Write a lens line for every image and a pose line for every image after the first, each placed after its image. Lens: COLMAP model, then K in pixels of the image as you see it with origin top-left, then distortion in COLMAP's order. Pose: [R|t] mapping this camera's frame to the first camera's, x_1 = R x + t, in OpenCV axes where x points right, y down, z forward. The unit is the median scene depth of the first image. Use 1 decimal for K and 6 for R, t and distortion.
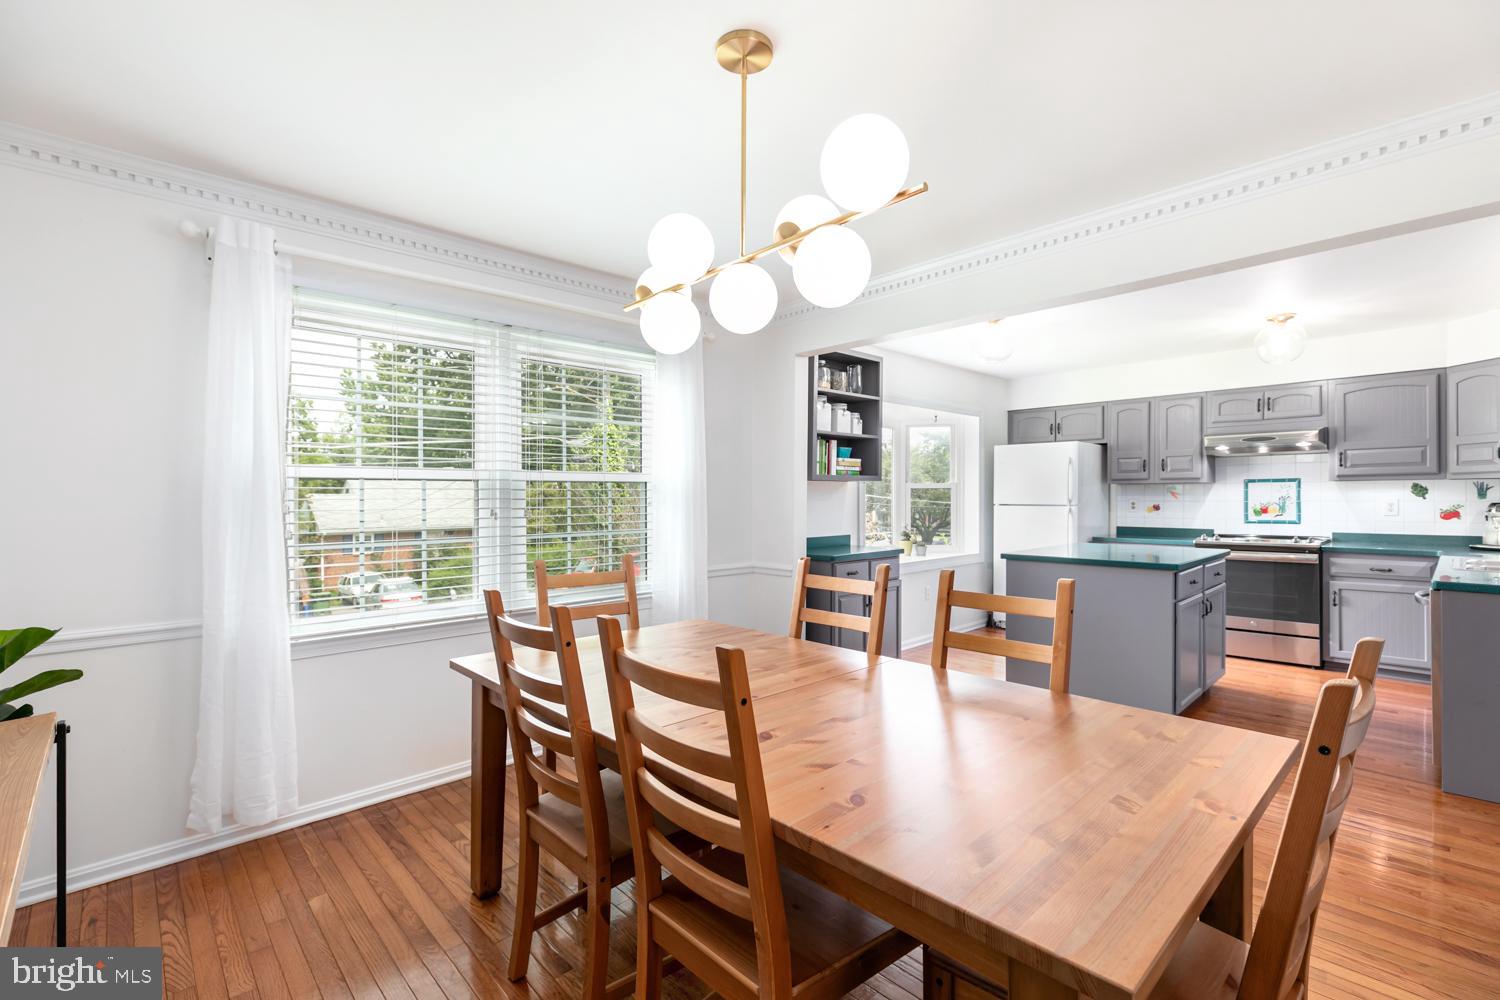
lens RADIAL K [[667.7, 0, 745.6], [0, 667.7, 508.1], [0, 0, 1]] dist [0.000869, 0.000186]
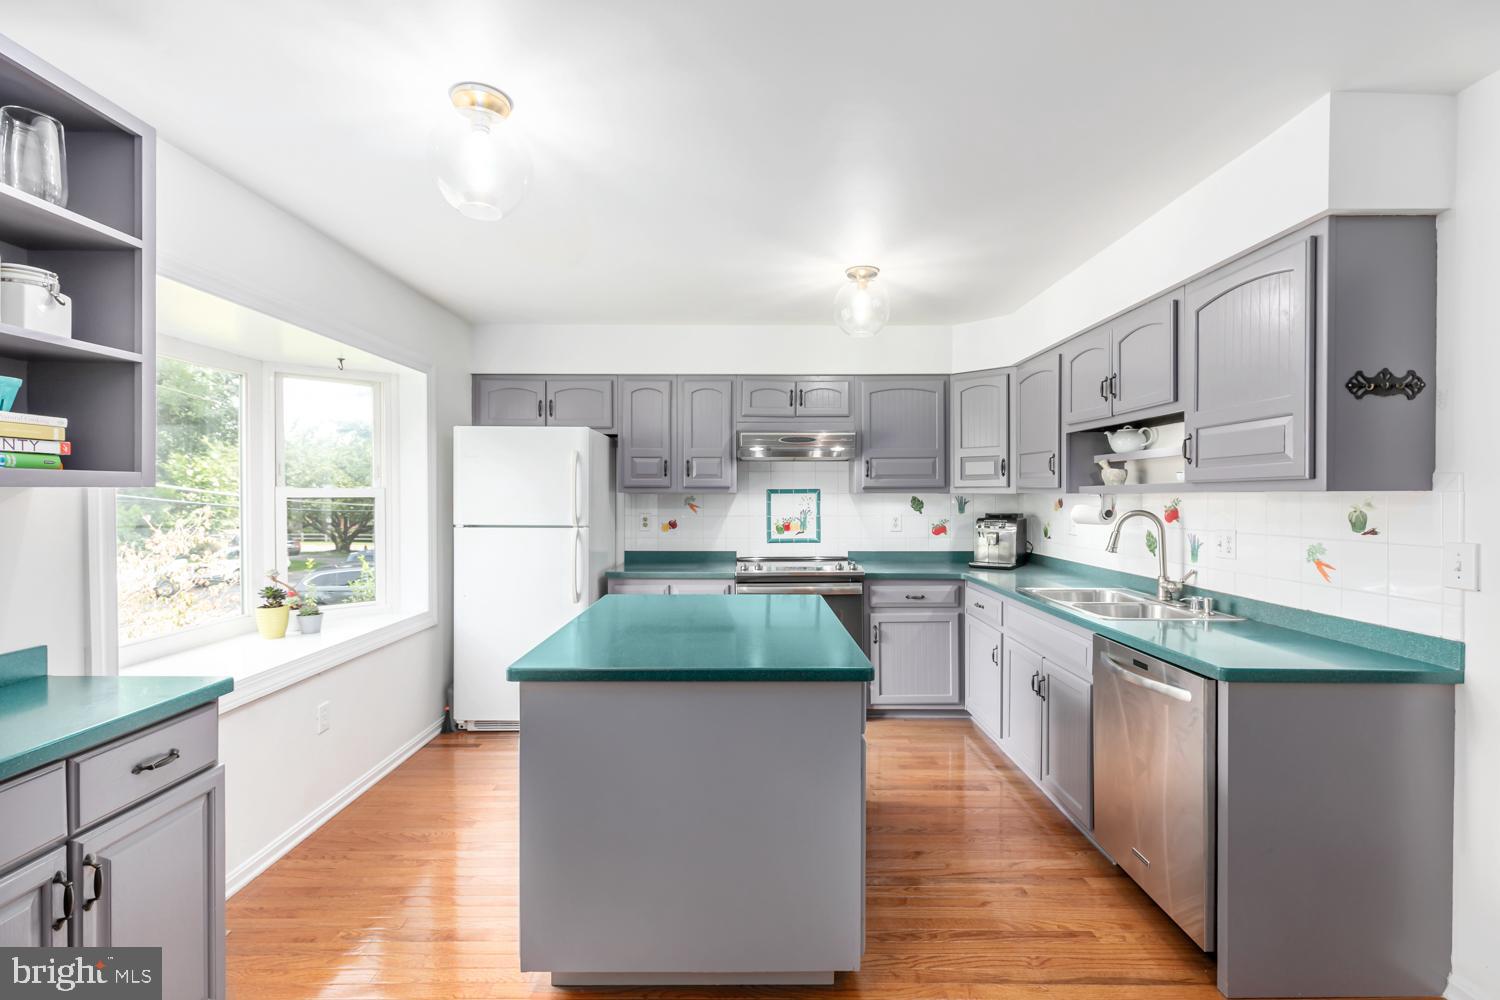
lens RADIAL K [[667.7, 0, 745.6], [0, 667.7, 508.1], [0, 0, 1]] dist [0.000869, 0.000186]
pose [[0.692098, -0.009643, 0.721739, 0.146269], [0.008783, 0.999949, 0.004937, -0.025406], [-0.721750, 0.002923, 0.692147, 0.475225]]
